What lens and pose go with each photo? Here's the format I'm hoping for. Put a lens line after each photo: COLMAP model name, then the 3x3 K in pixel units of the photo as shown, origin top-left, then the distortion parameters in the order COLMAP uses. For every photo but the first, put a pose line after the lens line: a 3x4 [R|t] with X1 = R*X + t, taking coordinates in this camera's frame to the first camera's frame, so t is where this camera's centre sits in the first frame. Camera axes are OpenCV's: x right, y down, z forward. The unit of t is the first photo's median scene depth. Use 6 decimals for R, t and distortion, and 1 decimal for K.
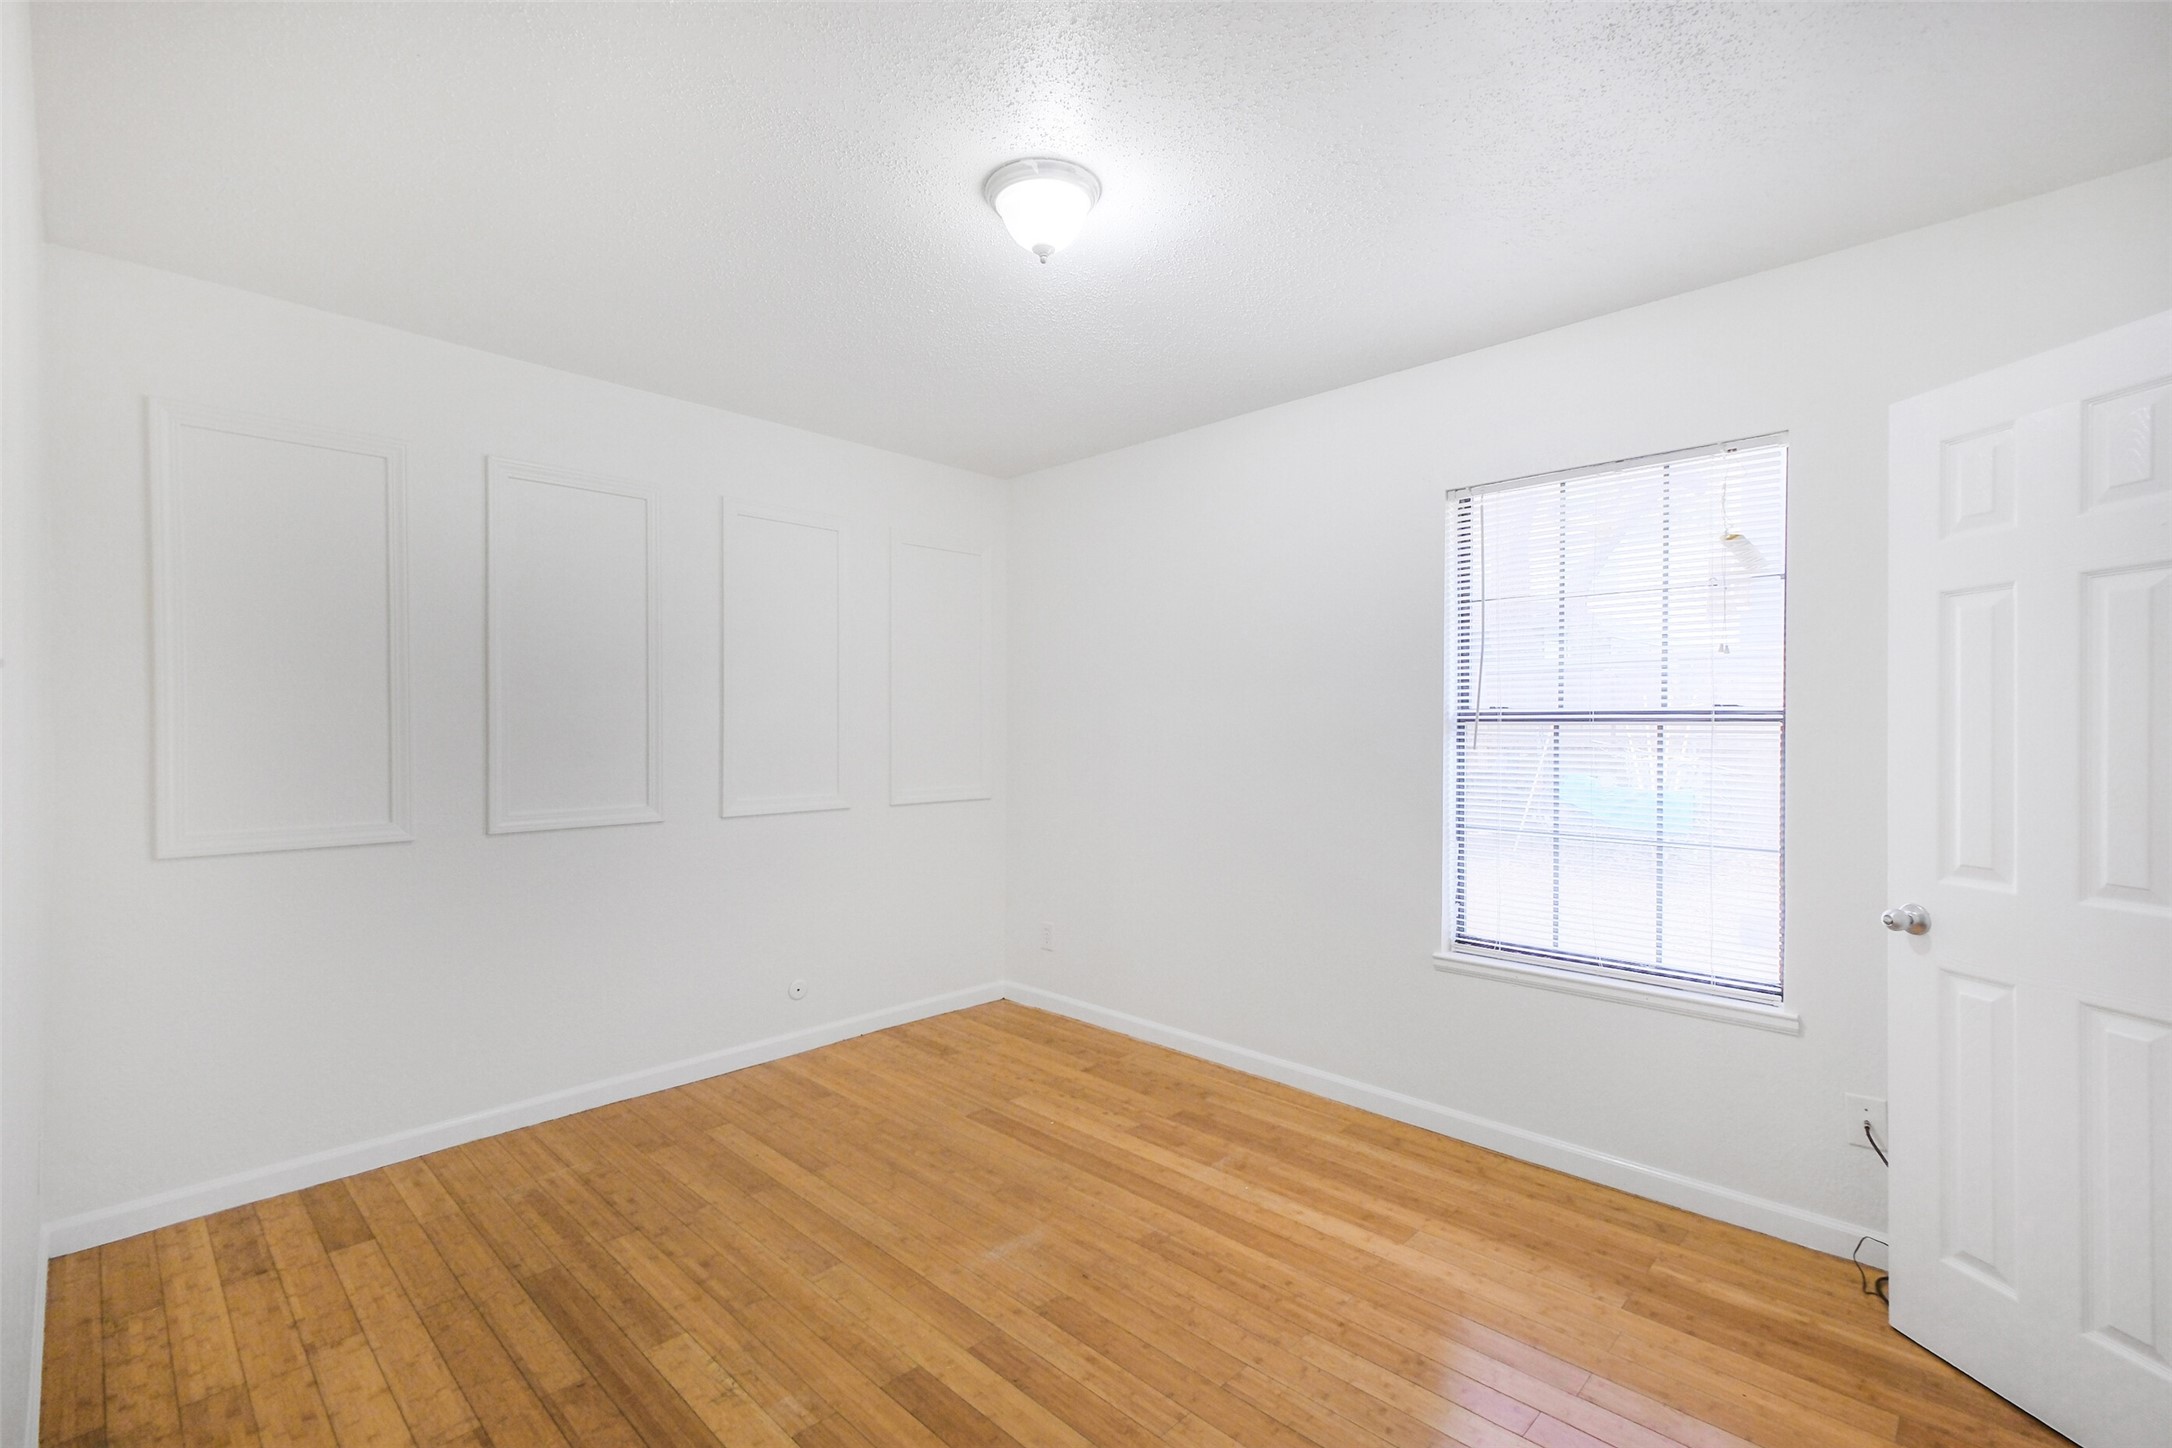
lens RADIAL K [[975.1, 0, 1082.0], [0, 975.1, 718.3], [0, 0, 1]] dist [0.012952, -0.000163]
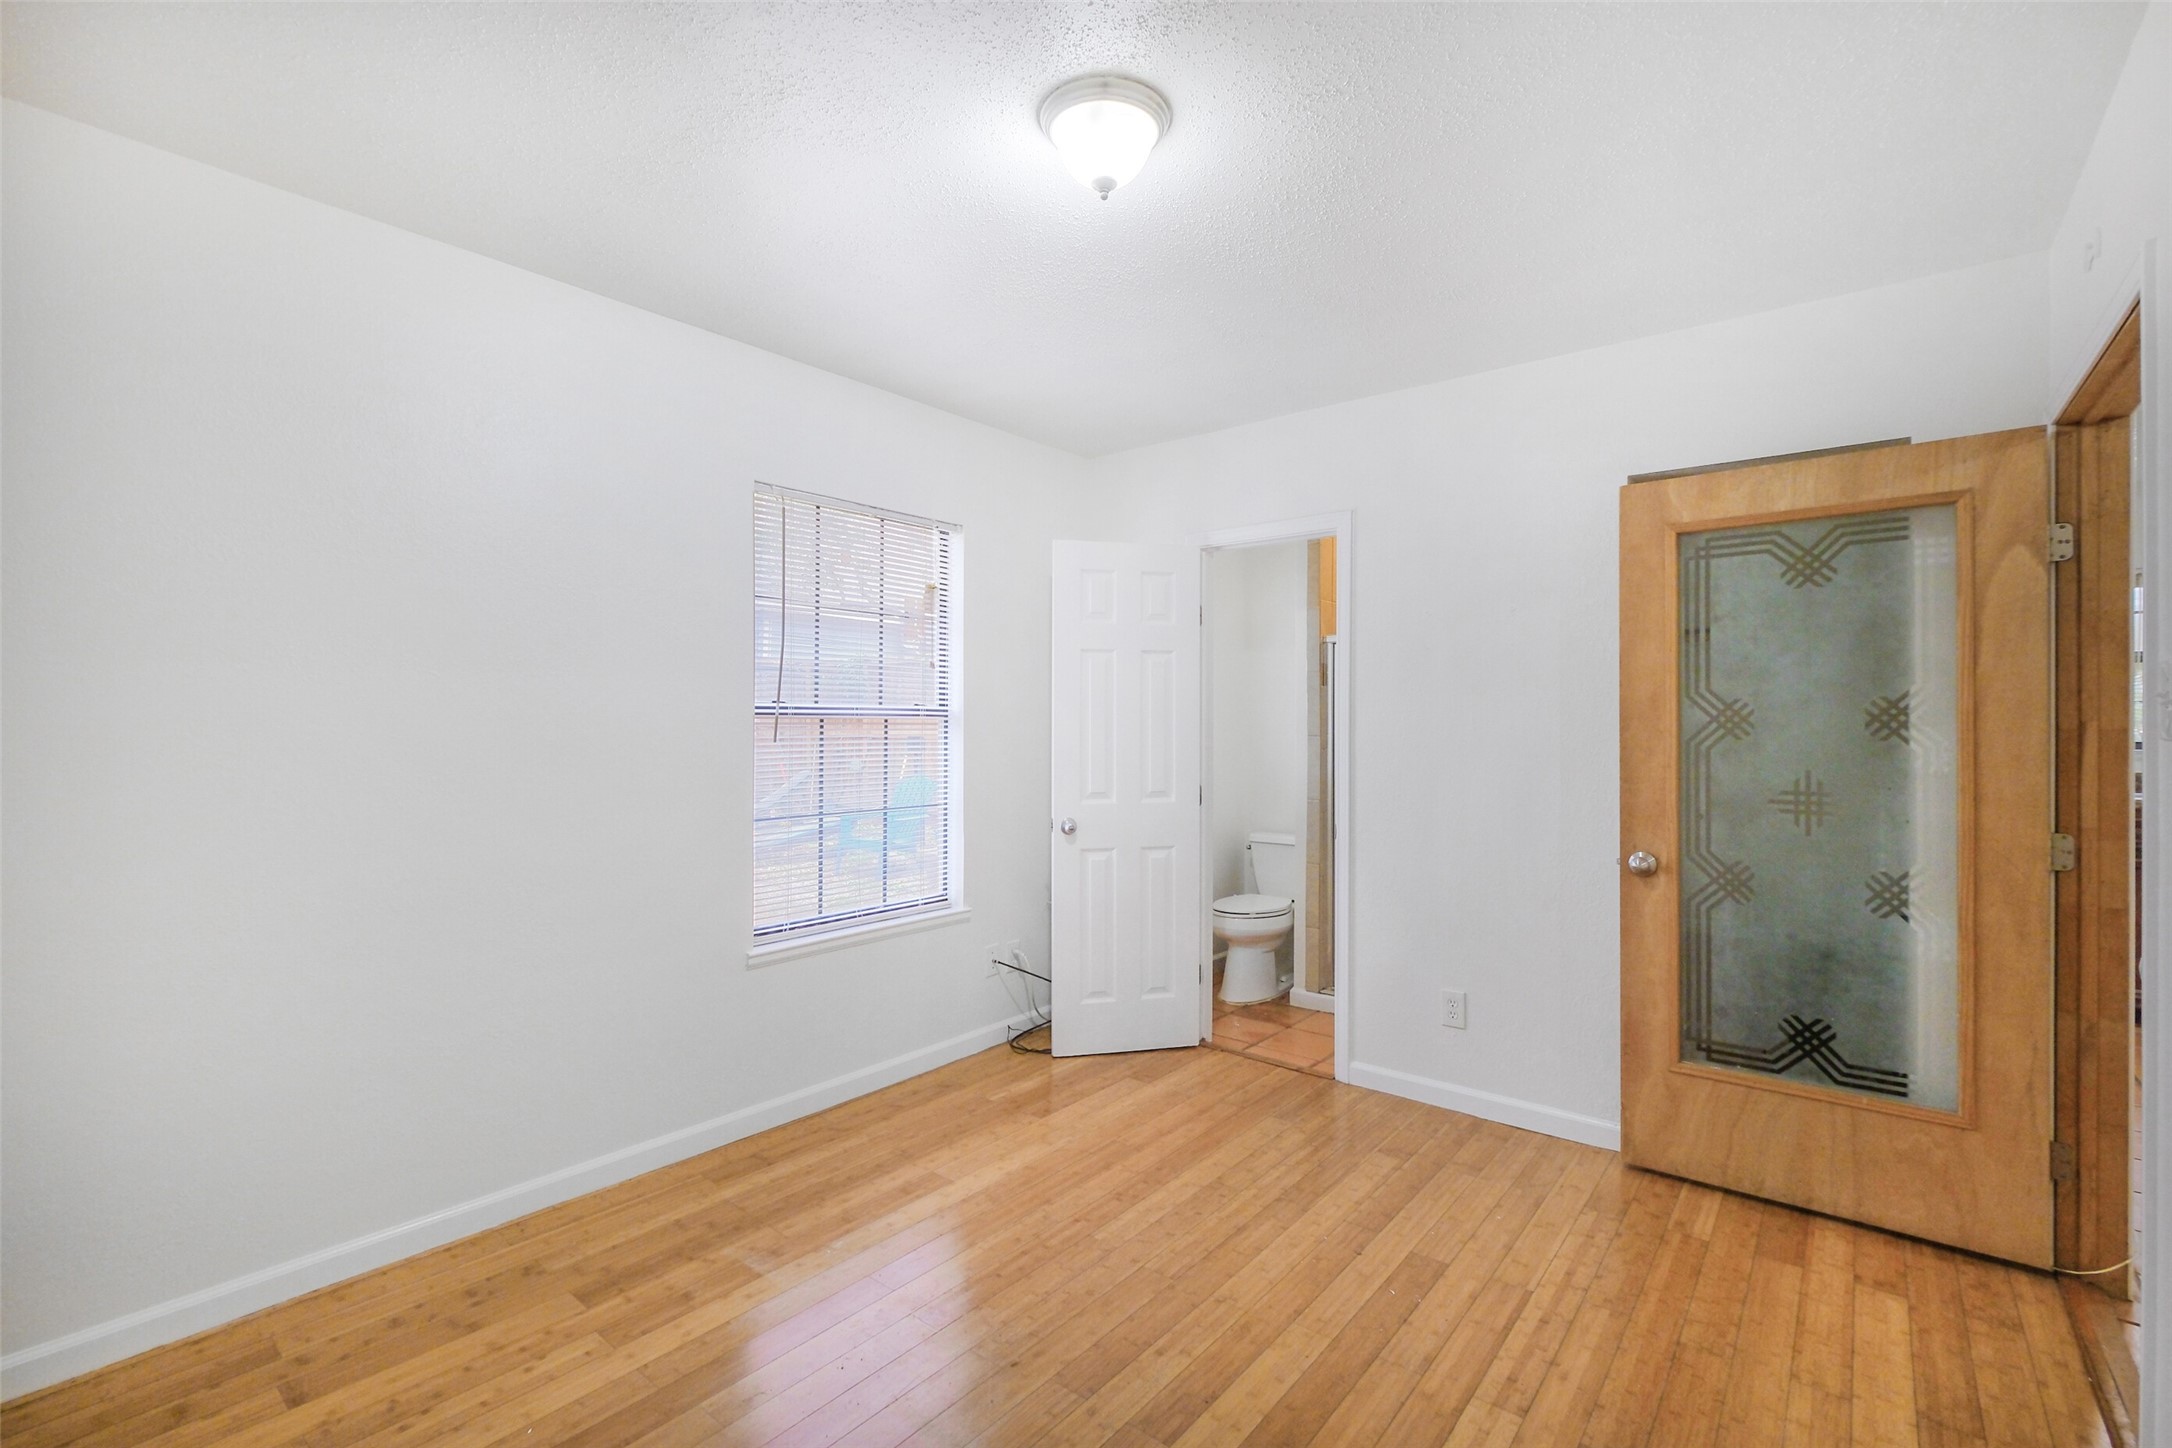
lens RADIAL K [[965.6, 0, 1088.3], [0, 965.6, 710.4], [0, 0, 1]] dist [0.001248, -0.000011]
pose [[-0.093867, 0.005028, 0.995572, -0.697081], [-0.013359, 0.999891, -0.006309, -0.000011], [-0.995495, -0.013892, -0.093790, 0.838283]]
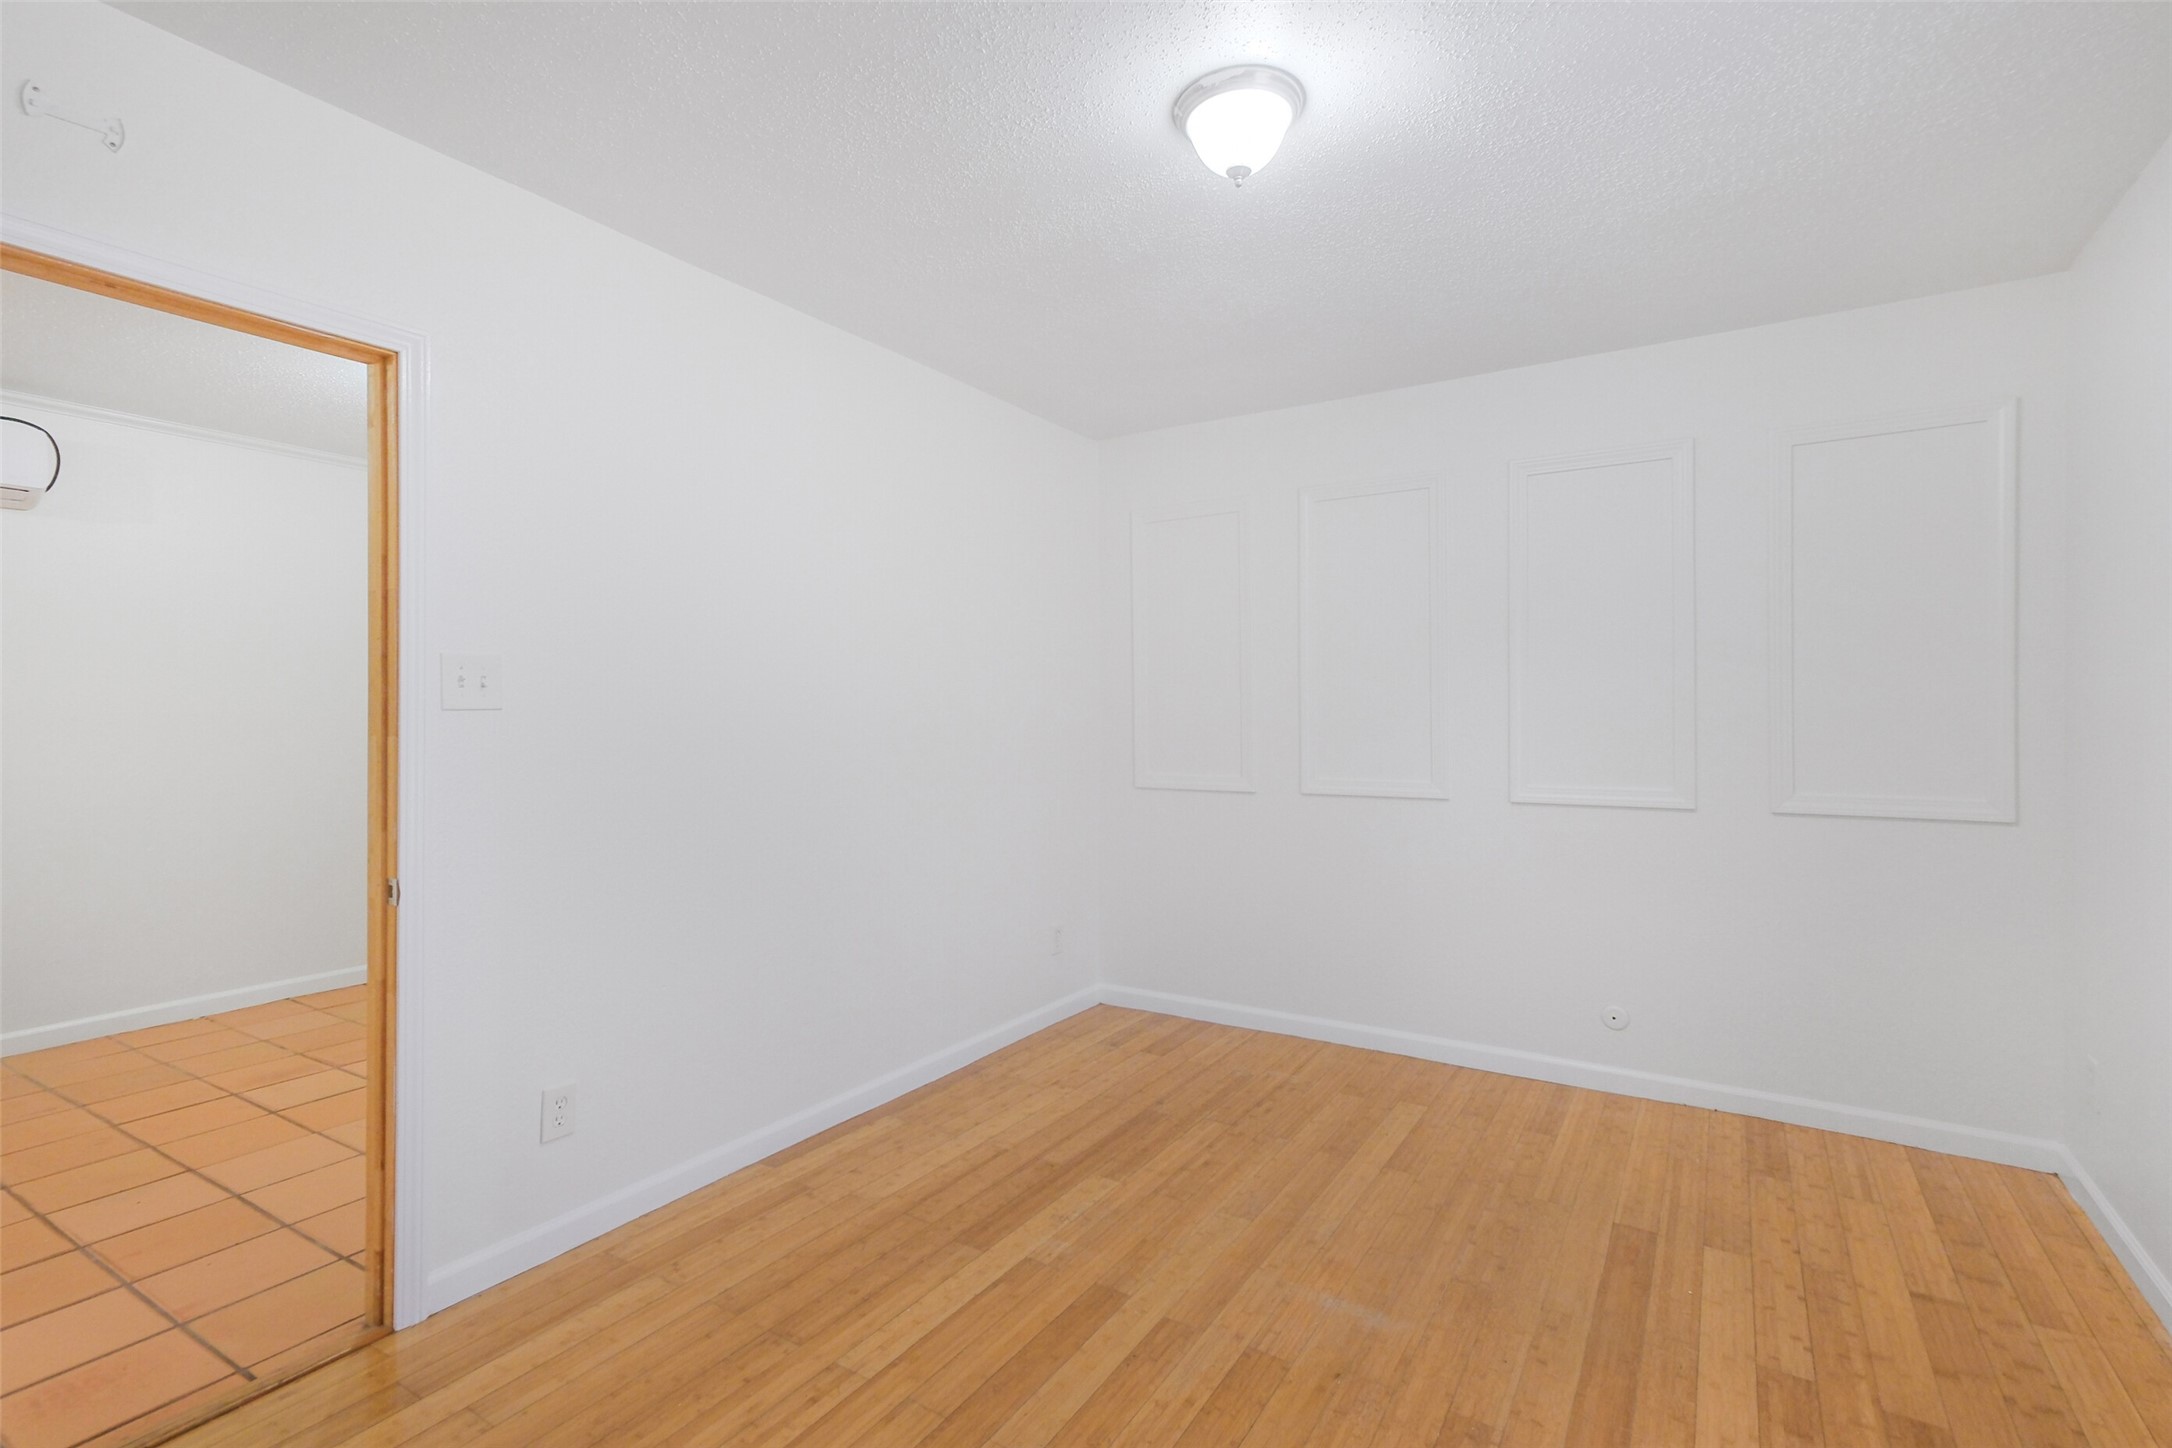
lens RADIAL K [[1005.9, 0, 1086.0], [0, 1005.9, 724.0], [0, 0, 1]] dist [0.020223, -0.000065]
pose [[0.207978, 0.008889, -0.978093, 0.640510], [0.010214, 0.999884, 0.011259, 0.012623], [0.978080, -0.012332, 0.207864, 0.513443]]
